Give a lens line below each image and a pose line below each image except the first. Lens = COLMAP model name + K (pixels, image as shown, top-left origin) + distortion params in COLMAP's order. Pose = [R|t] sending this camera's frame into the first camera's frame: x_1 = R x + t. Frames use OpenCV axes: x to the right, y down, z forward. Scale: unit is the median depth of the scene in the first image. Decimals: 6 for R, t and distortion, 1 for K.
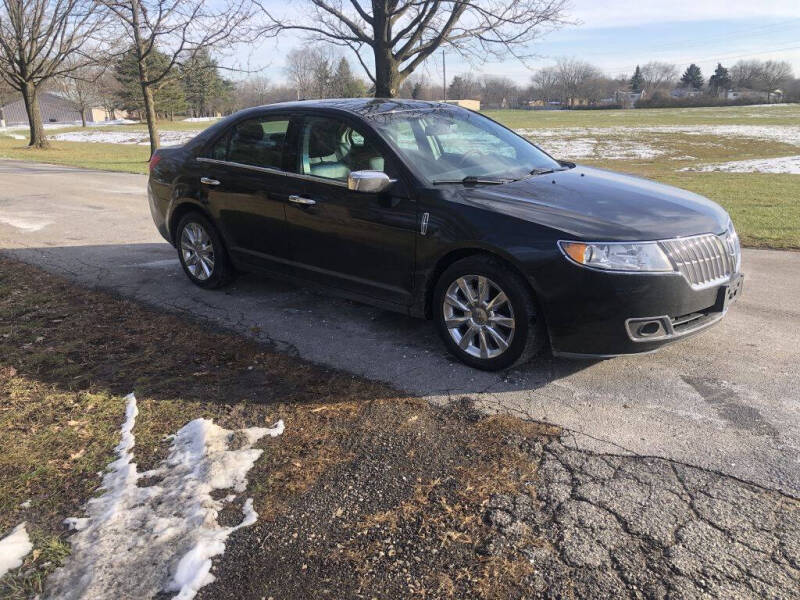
lens RADIAL K [[657.1, 0, 410.1], [0, 657.1, 315.9], [0, 0, 1]] dist [0.018534, 0.008922]
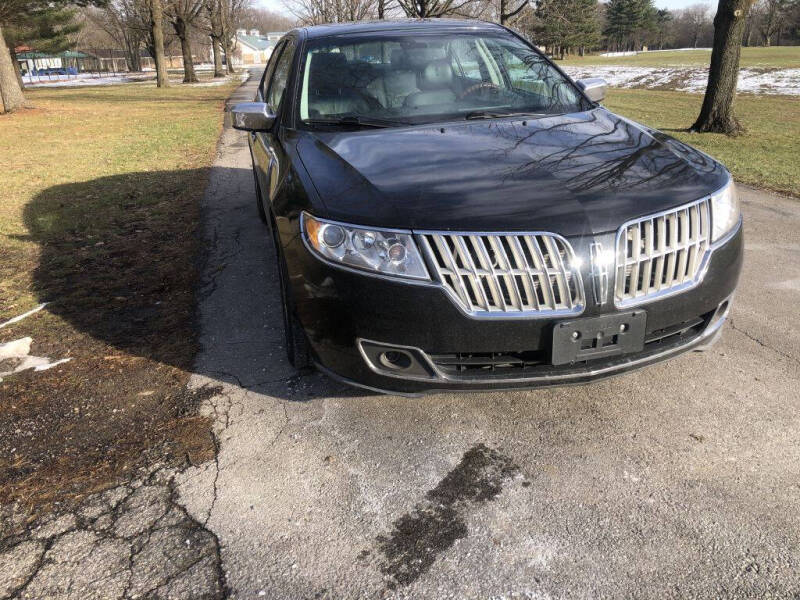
lens RADIAL K [[664.6, 0, 398.7], [0, 664.6, 308.3], [0, 0, 1]] dist [0.020971, -0.000580]
pose [[0.809025, 0.204806, -0.550939, 0.687273], [-0.163885, 0.978758, 0.123187, -0.109028], [0.564465, -0.009371, 0.825404, 0.425849]]
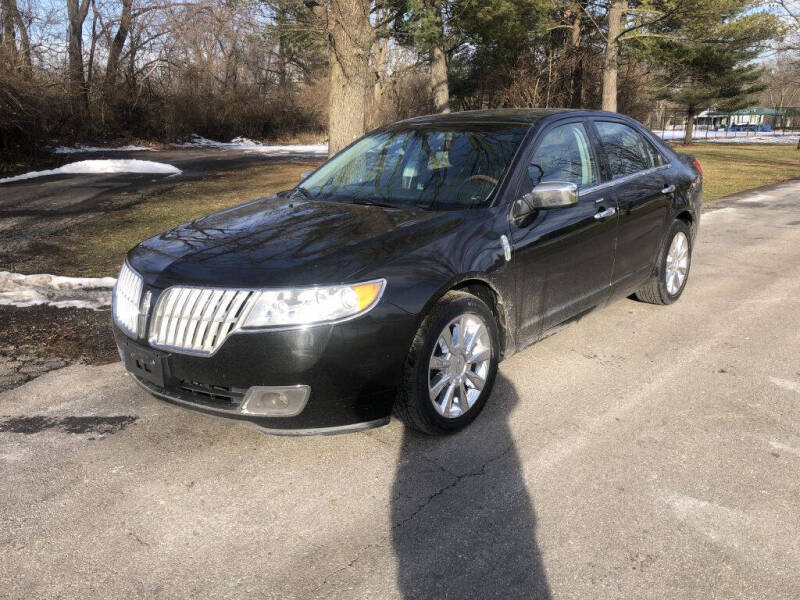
lens RADIAL K [[671.8, 0, 391.1], [0, 671.8, 299.4], [0, 0, 1]] dist [0.014670, 0.014134]
pose [[-0.045656, 0.278171, -0.959446, 1.262027], [-0.303980, 0.911031, 0.278600, -0.430594], [0.951584, 0.304372, 0.042965, 1.269418]]
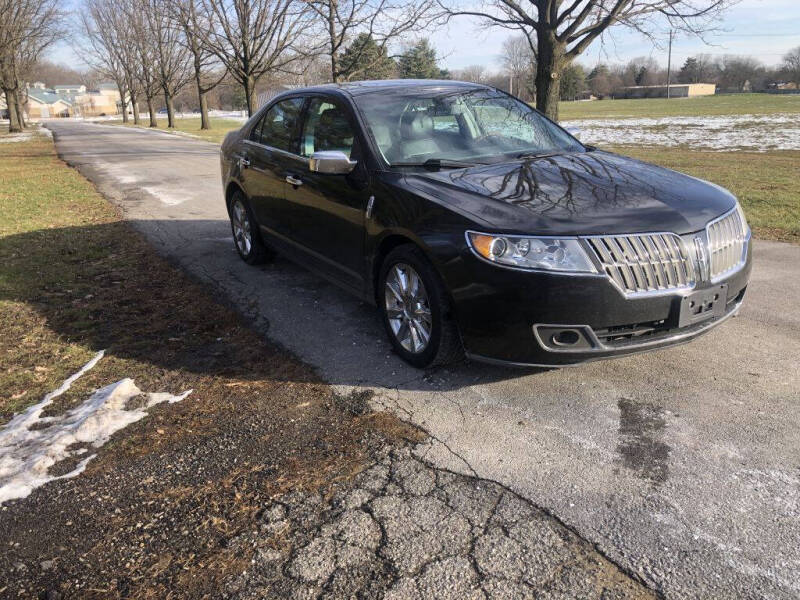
lens RADIAL K [[664.6, 0, 398.7], [0, 664.6, 308.3], [0, 0, 1]] dist [0.020971, -0.000580]
pose [[0.944589, 0.087925, -0.316262, 0.406733], [-0.087246, 0.996053, 0.016335, -0.013647], [0.316450, 0.012162, 0.948531, 0.098903]]
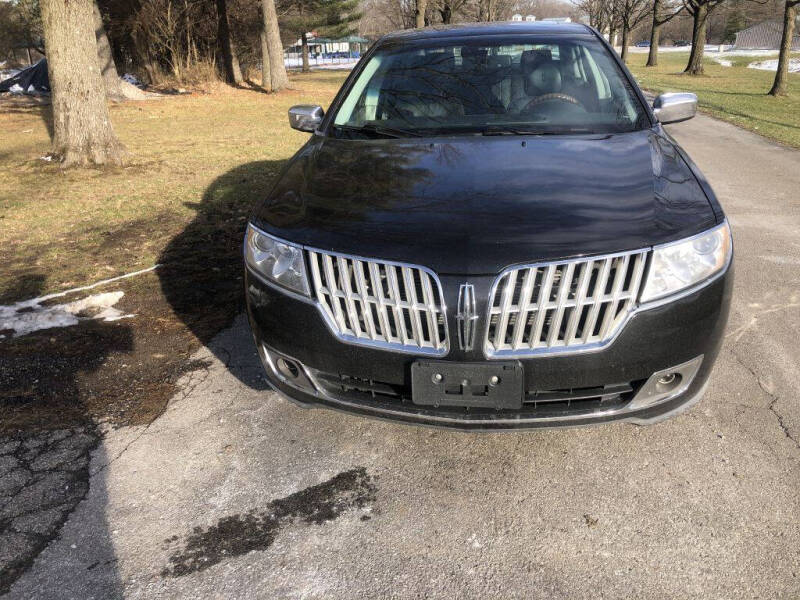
lens RADIAL K [[671.8, 0, 391.1], [0, 671.8, 299.4], [0, 0, 1]] dist [0.014670, 0.014134]
pose [[0.516356, 0.312503, -0.797319, 0.905406], [-0.254418, 0.944984, 0.205614, -0.207991], [0.817709, 0.096682, 0.567455, 0.648476]]
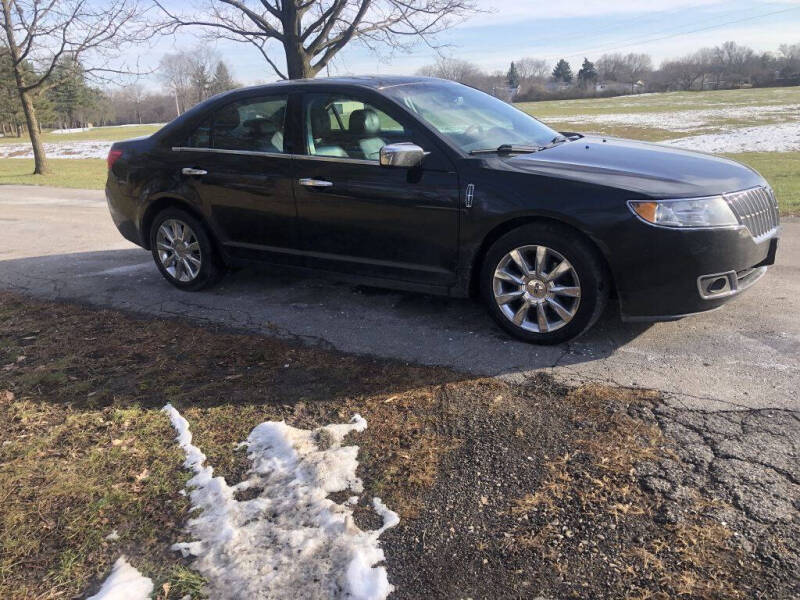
lens RADIAL K [[654.1, 0, 397.3], [0, 654.1, 322.1], [0, 0, 1]] dist [0.012511, 0.014928]
pose [[0.986924, -0.082948, 0.138204, -0.239572], [0.081980, 0.996553, 0.012694, 0.021712], [-0.138781, -0.001198, 0.990322, 0.083549]]
